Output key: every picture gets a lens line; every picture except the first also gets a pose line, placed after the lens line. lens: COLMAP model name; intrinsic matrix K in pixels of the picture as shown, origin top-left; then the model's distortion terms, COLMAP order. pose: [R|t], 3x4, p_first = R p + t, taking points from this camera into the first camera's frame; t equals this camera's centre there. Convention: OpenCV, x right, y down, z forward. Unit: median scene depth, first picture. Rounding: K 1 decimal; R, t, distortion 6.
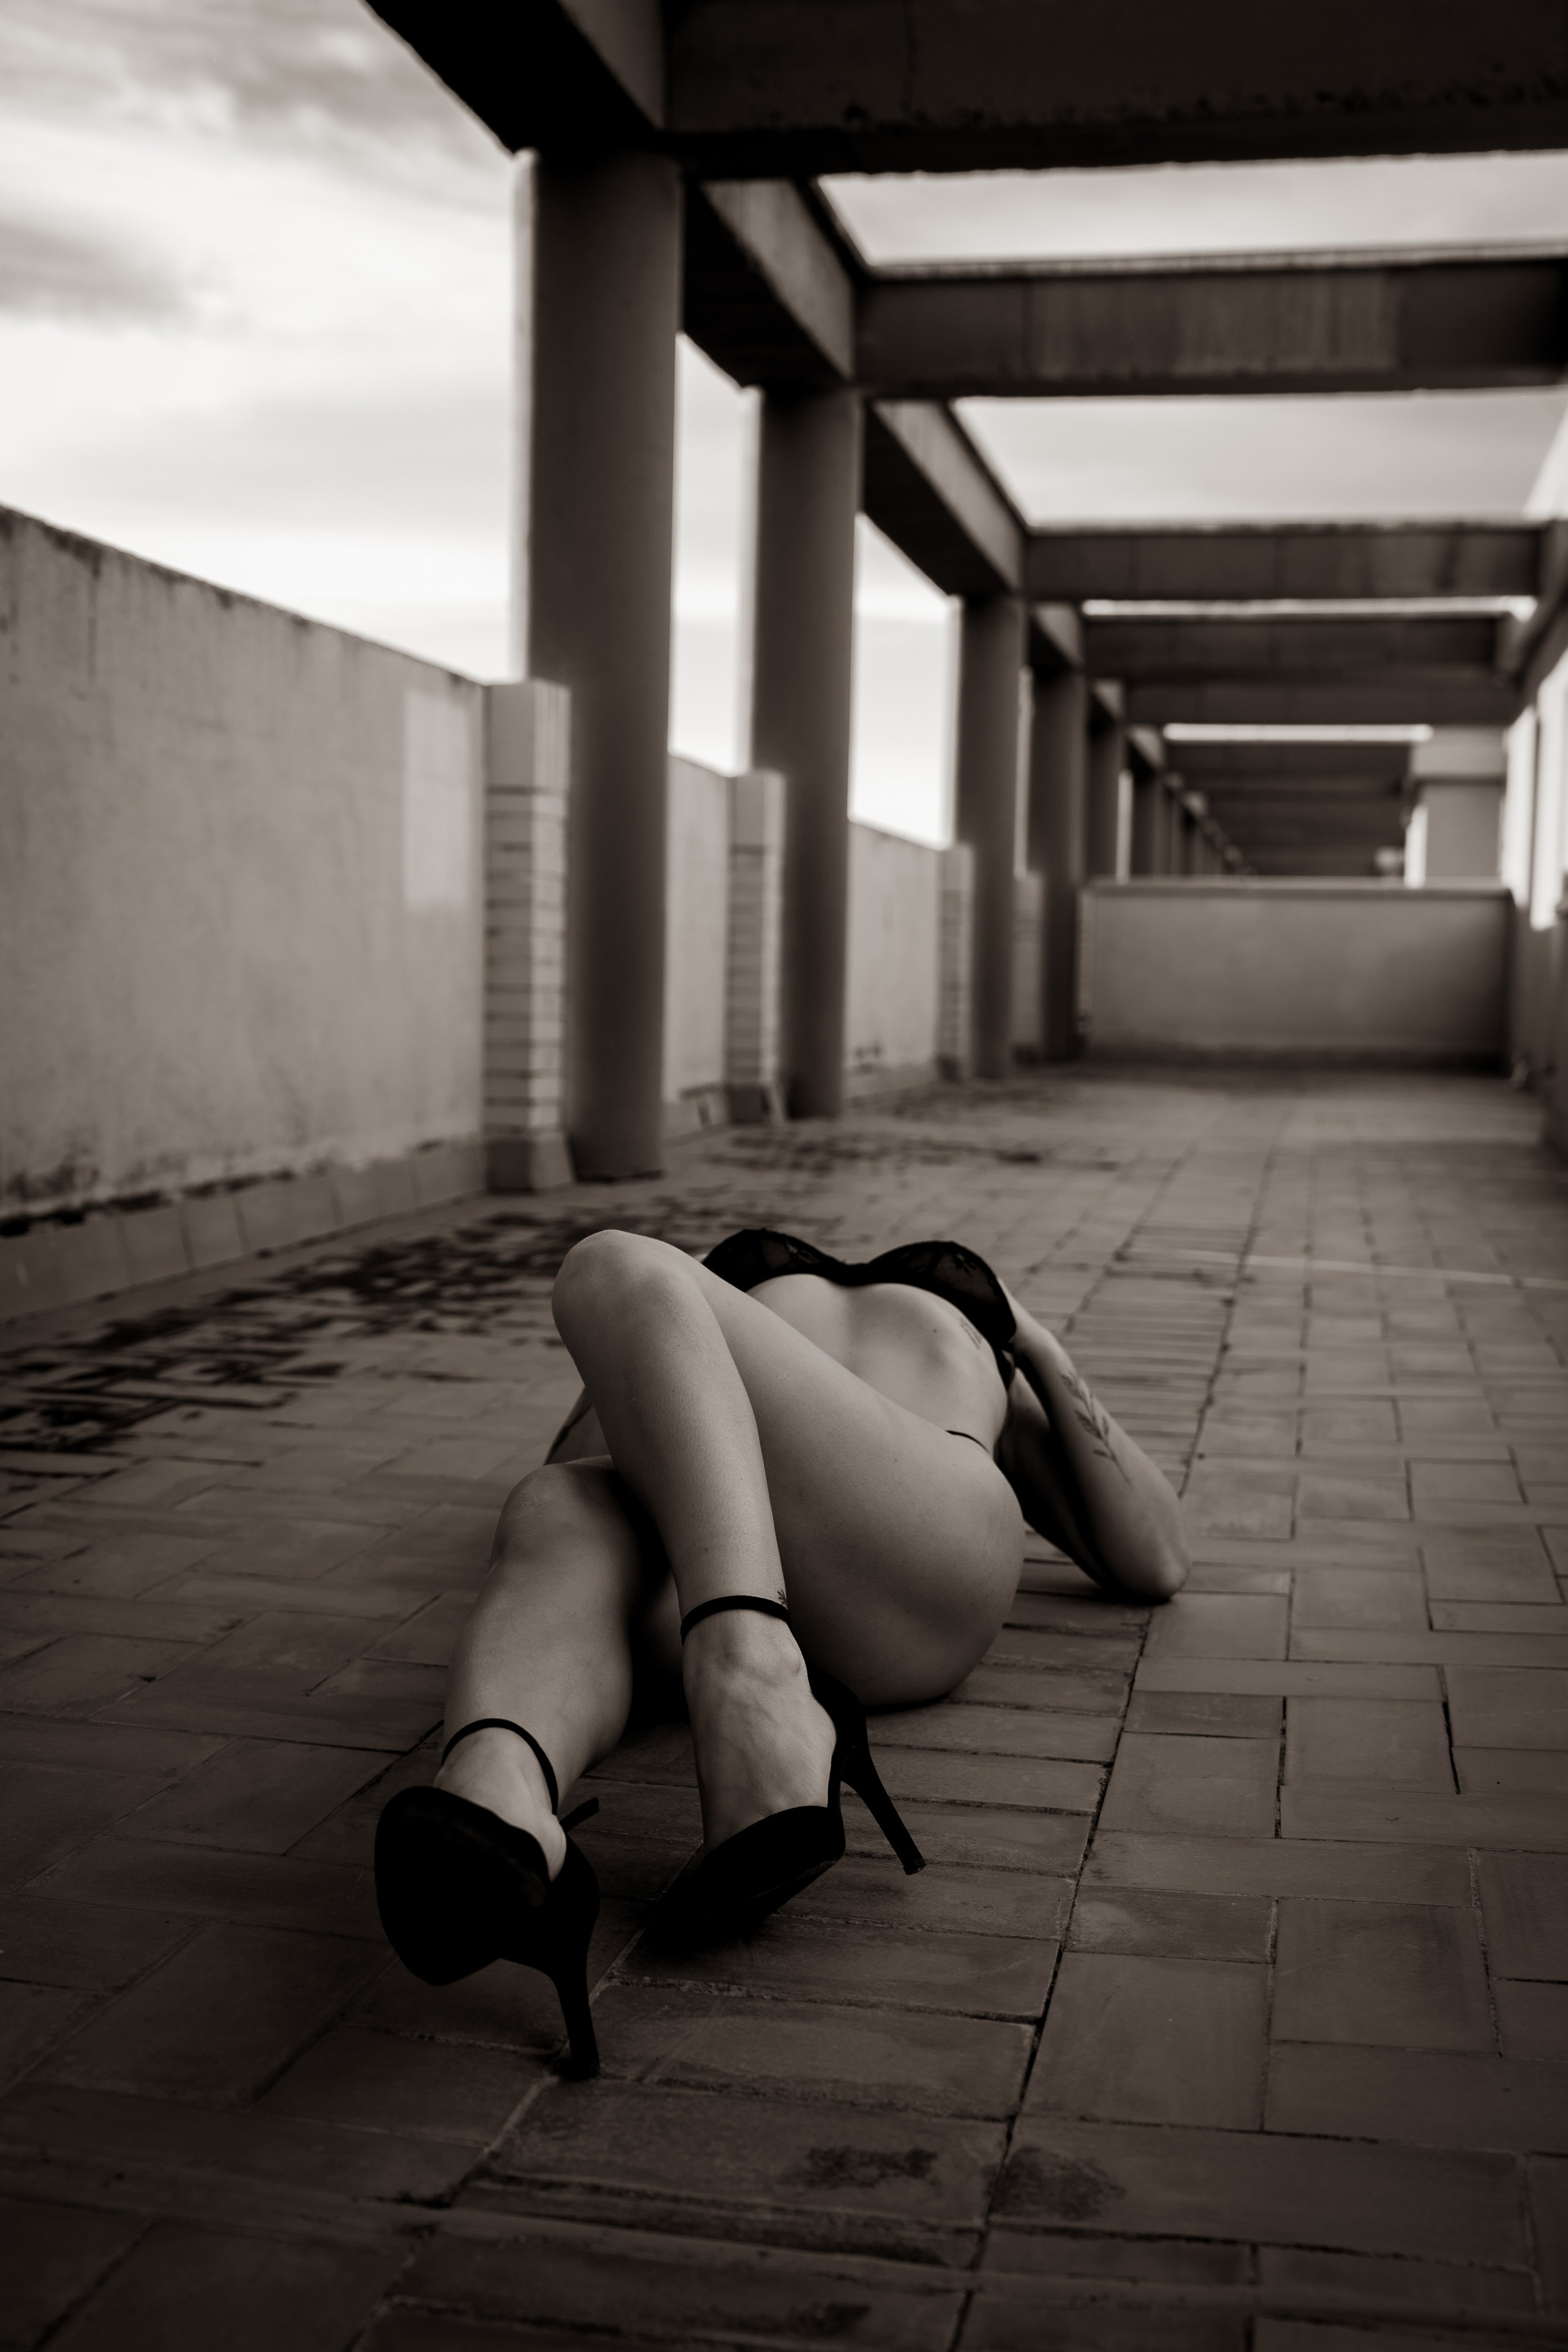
lens RADIAL K [[2851.1, 0, 784.3], [0, 2851.1, 1183.8], [0, 0, 1]] dist [0.082819, 0.000000]
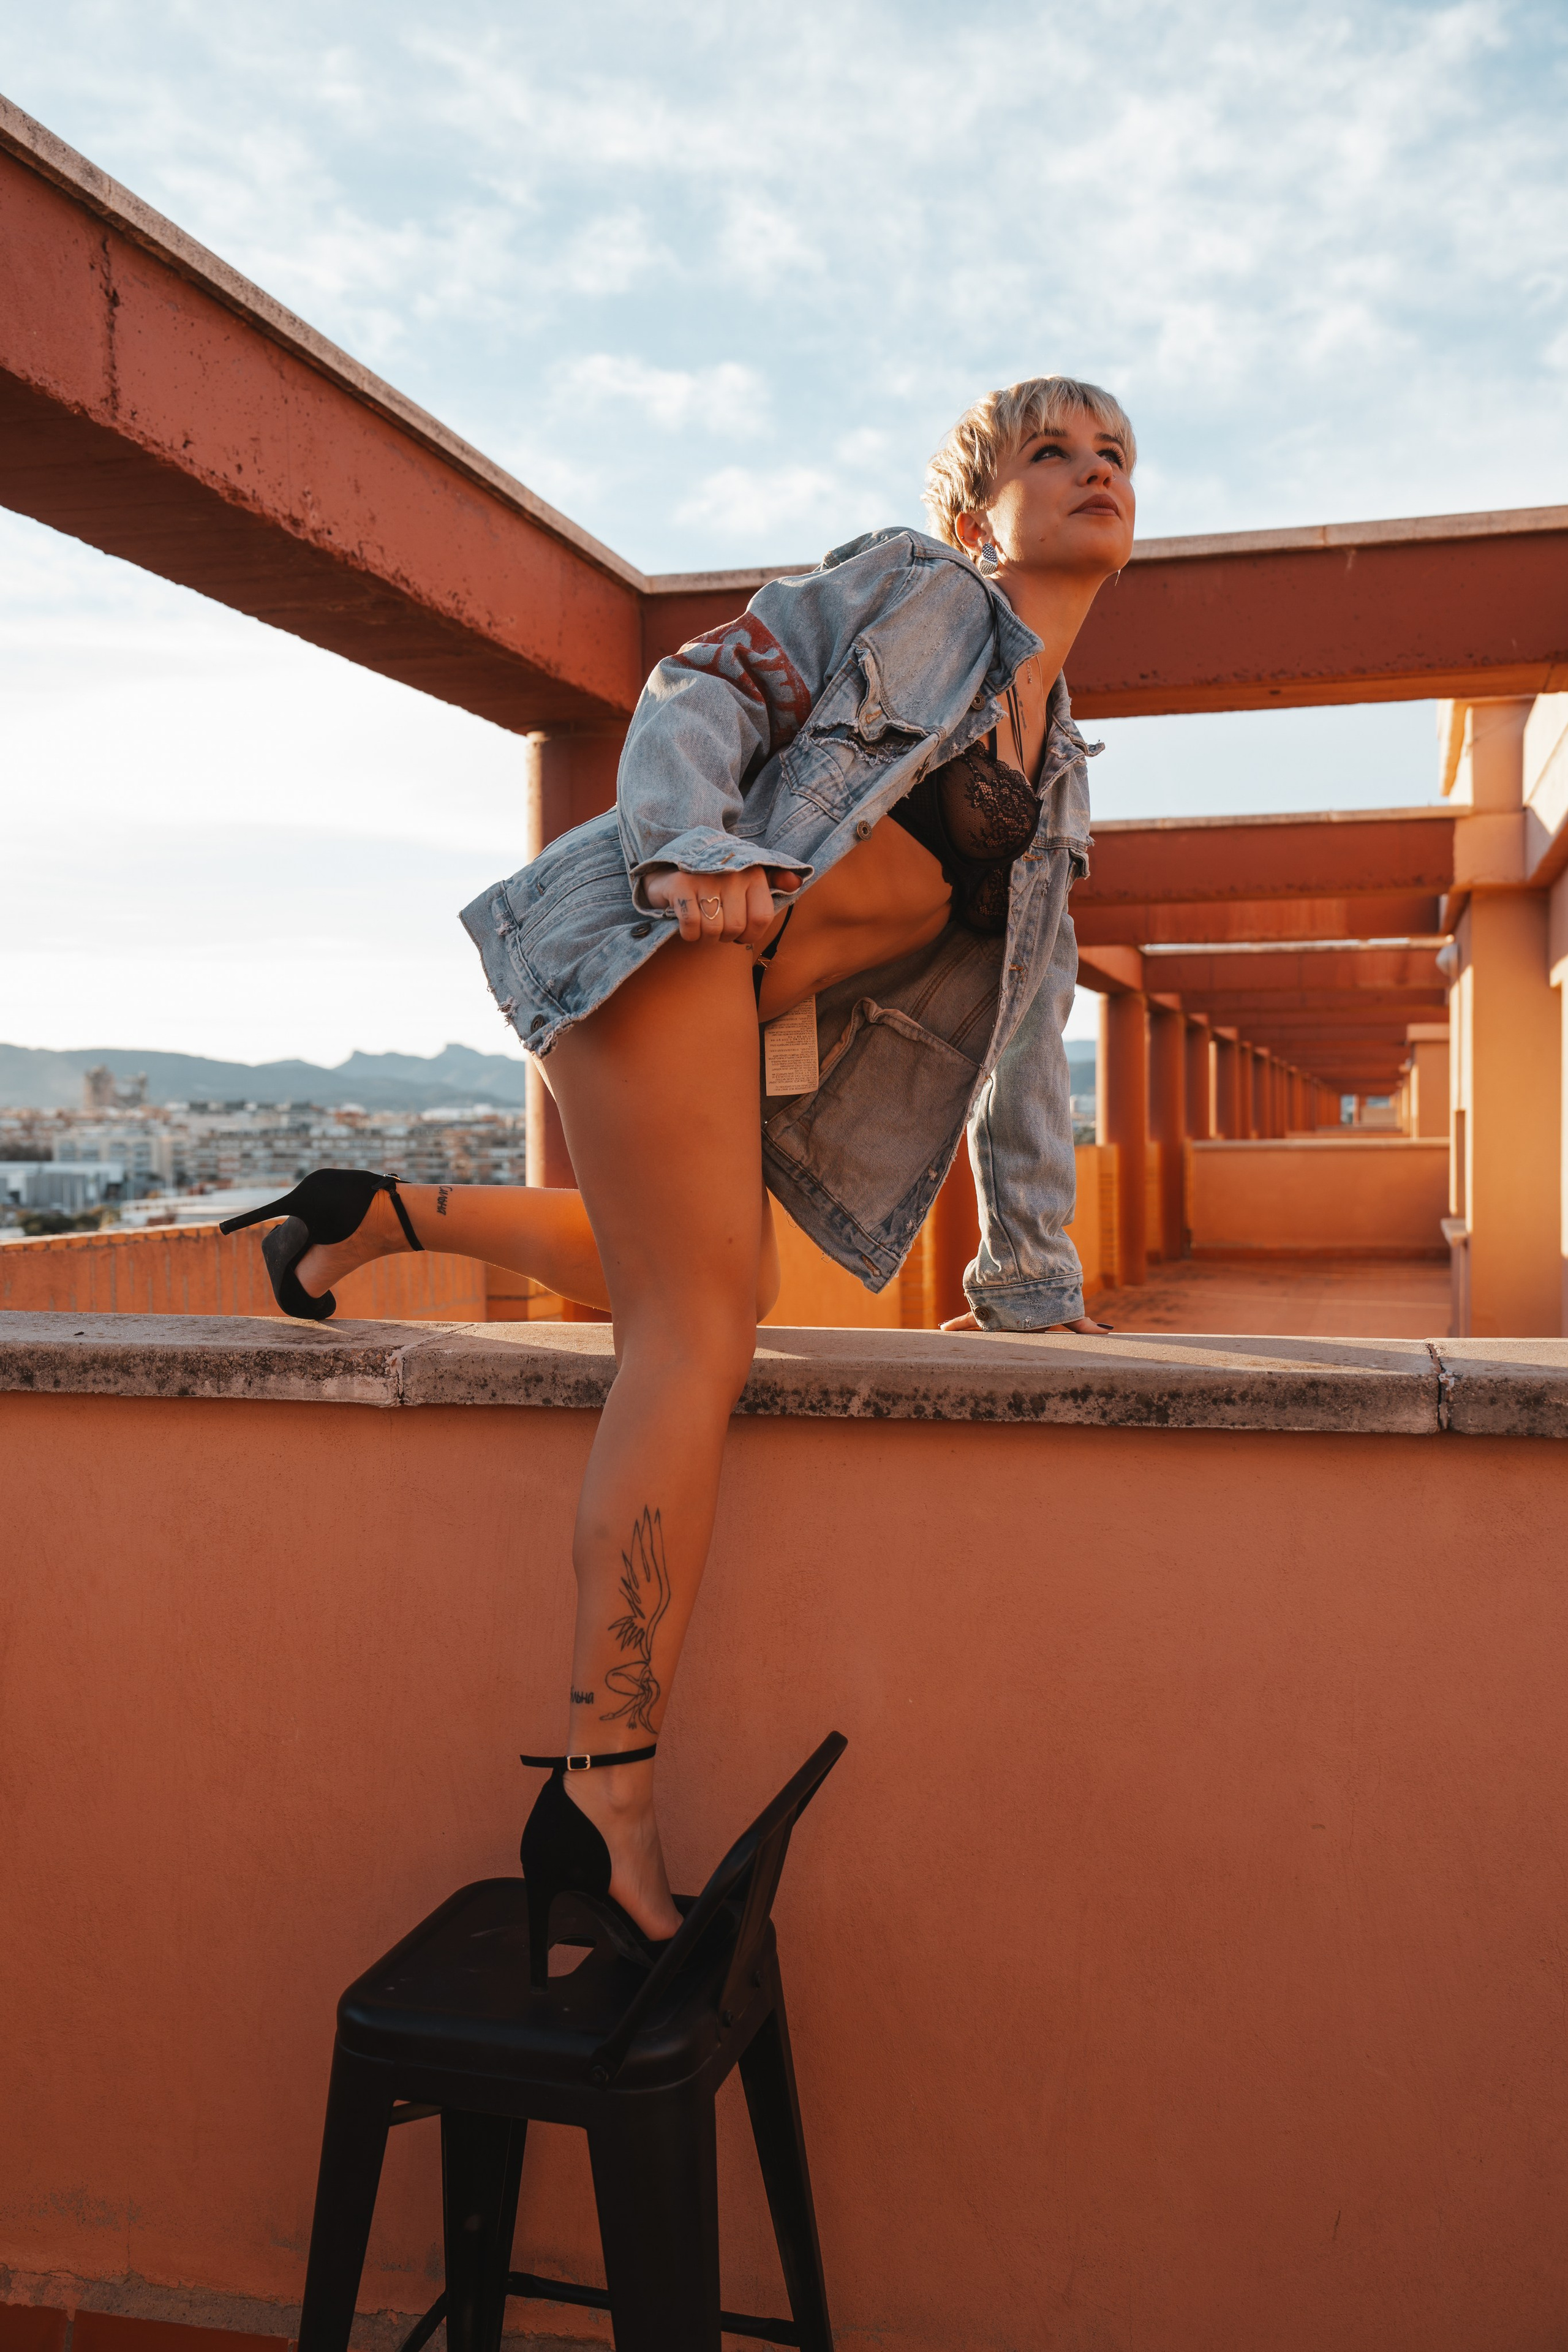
lens RADIAL K [[2270.3, 0, 777.8], [0, 2270.3, 1190.9], [0, 0, 1]] dist [0.005162, 0.000000]
pose [[0.996800, -0.027836, -0.074938, -0.069544], [0.024842, 0.998867, -0.040597, -0.093545], [0.075983, 0.038605, 0.996361, -0.684261]]
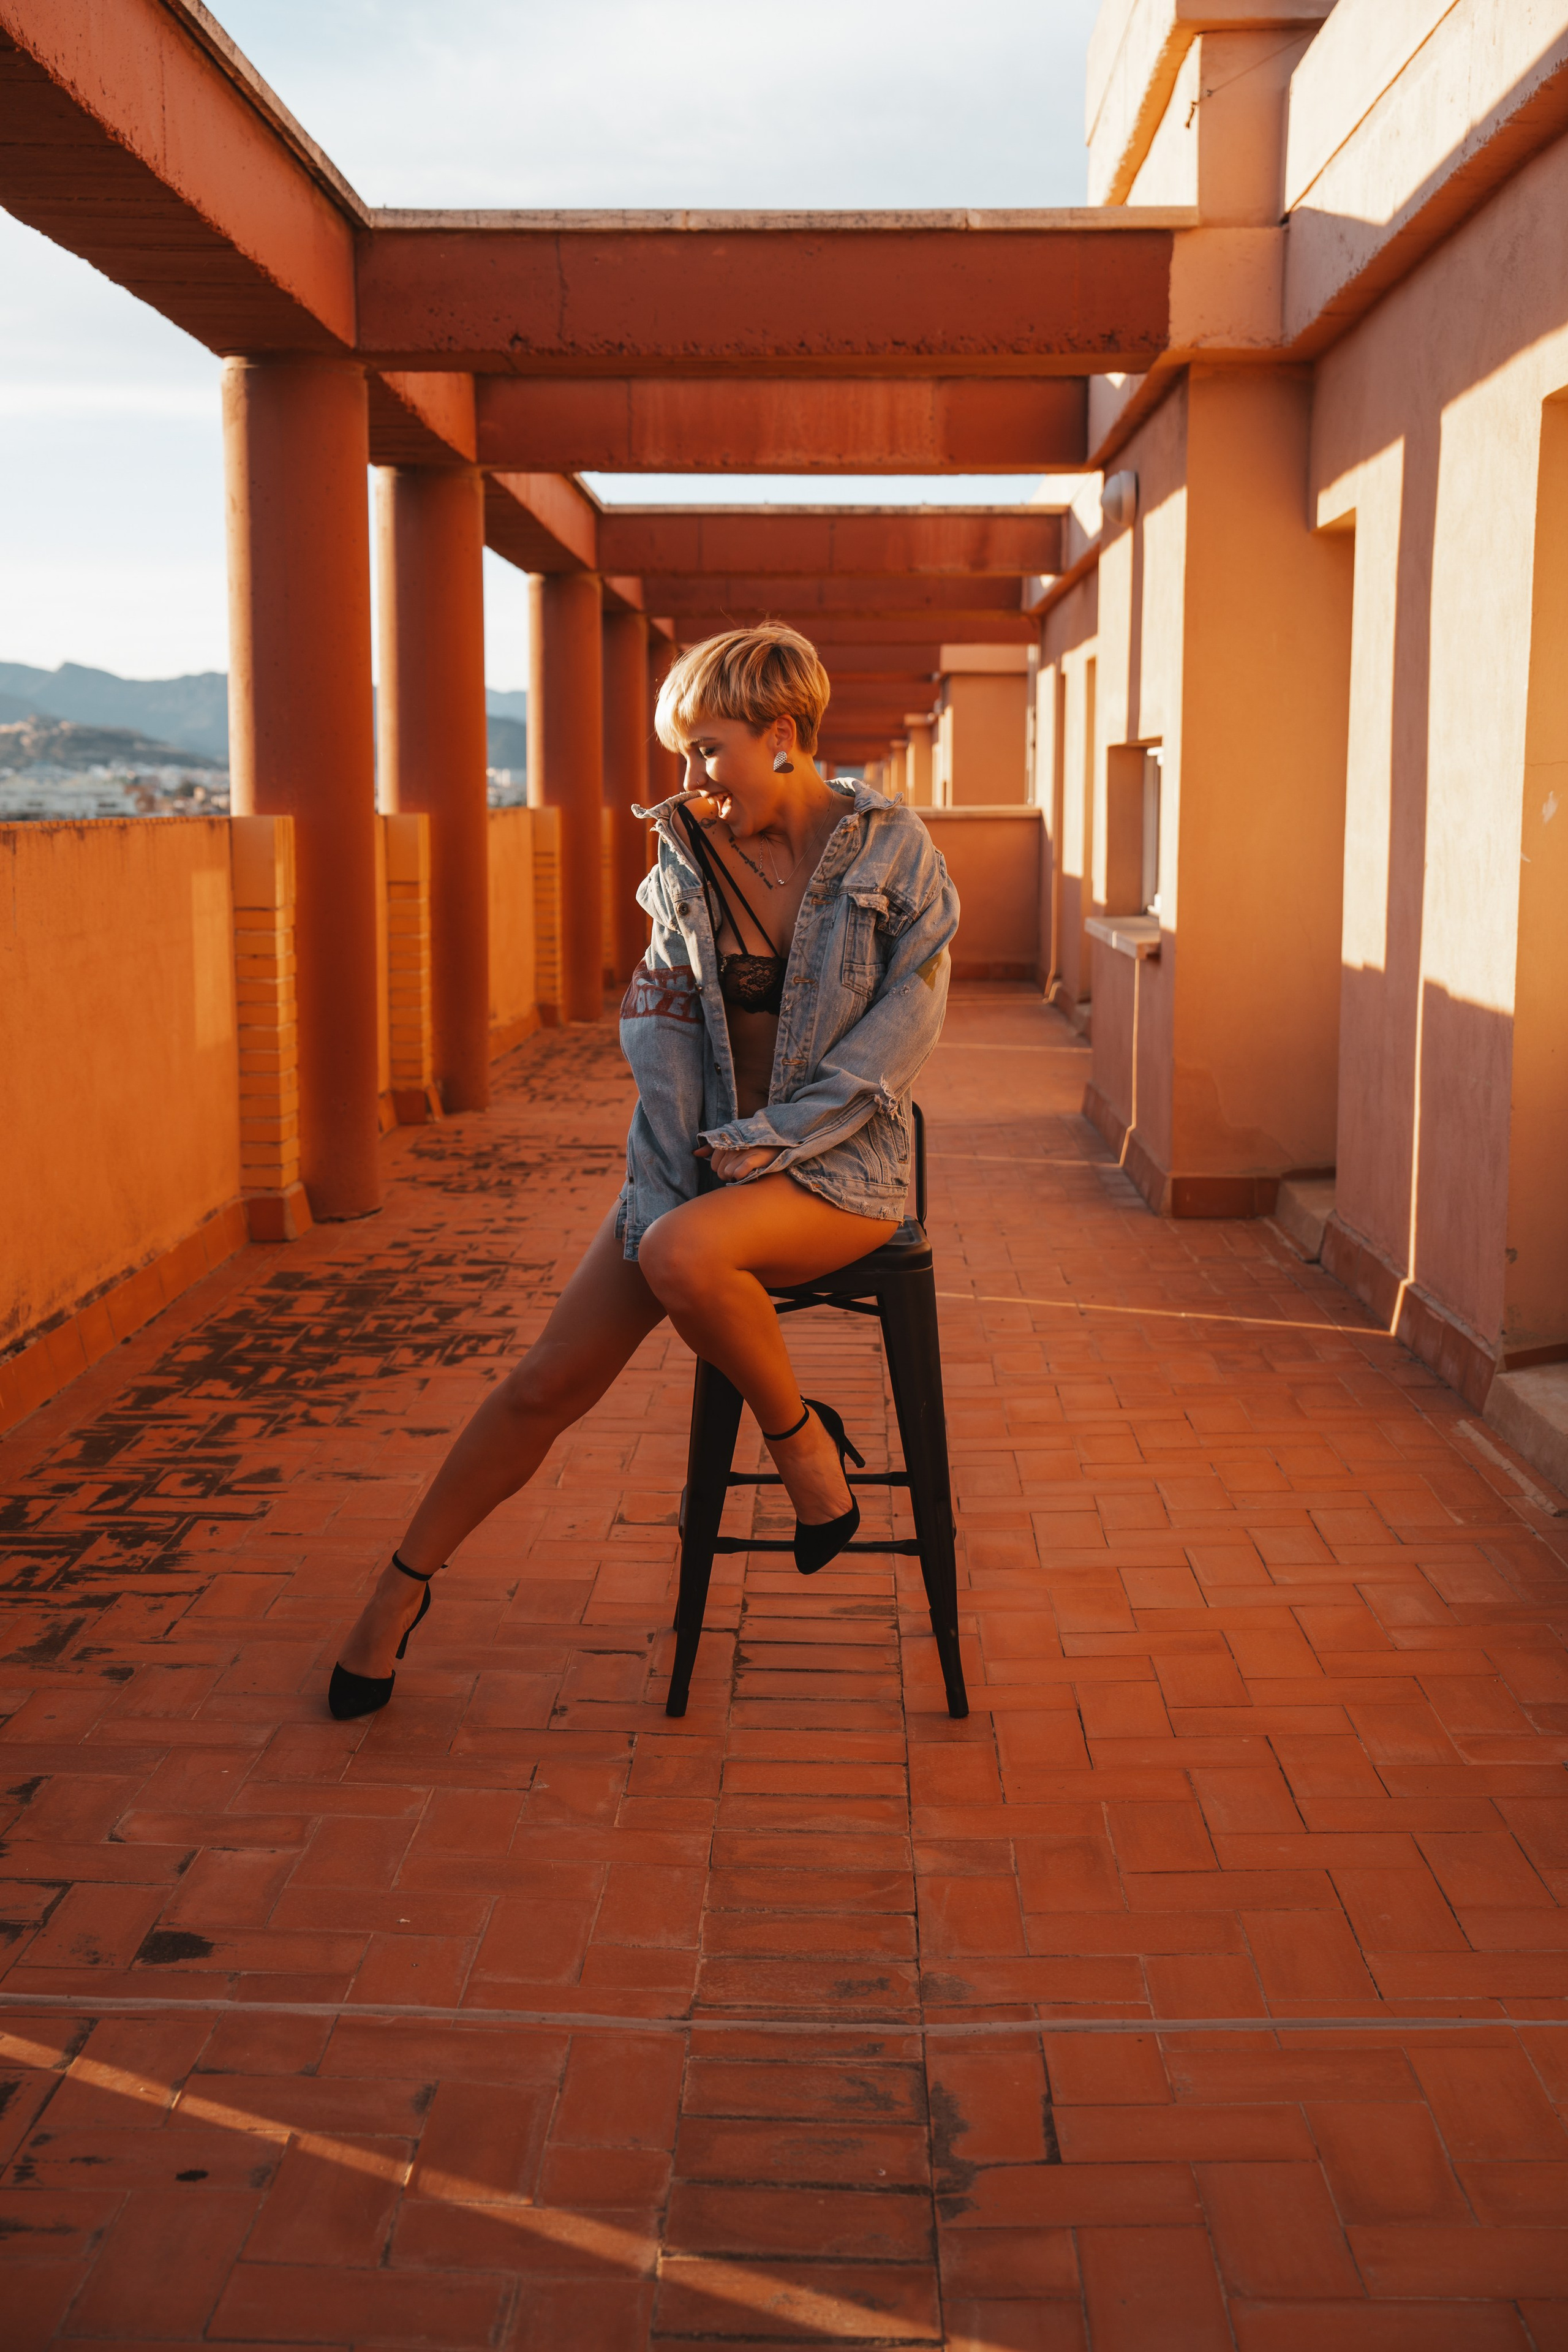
lens RADIAL K [[2965.4, 0, 789.0], [0, 2965.4, 1159.8], [0, 0, 1]] dist [0.106844, 0.000000]
pose [[0.985531, -0.040073, 0.164687, -0.086369], [0.031178, 0.997930, 0.056243, -0.097644], [-0.166600, -0.050295, 0.984741, -0.281424]]
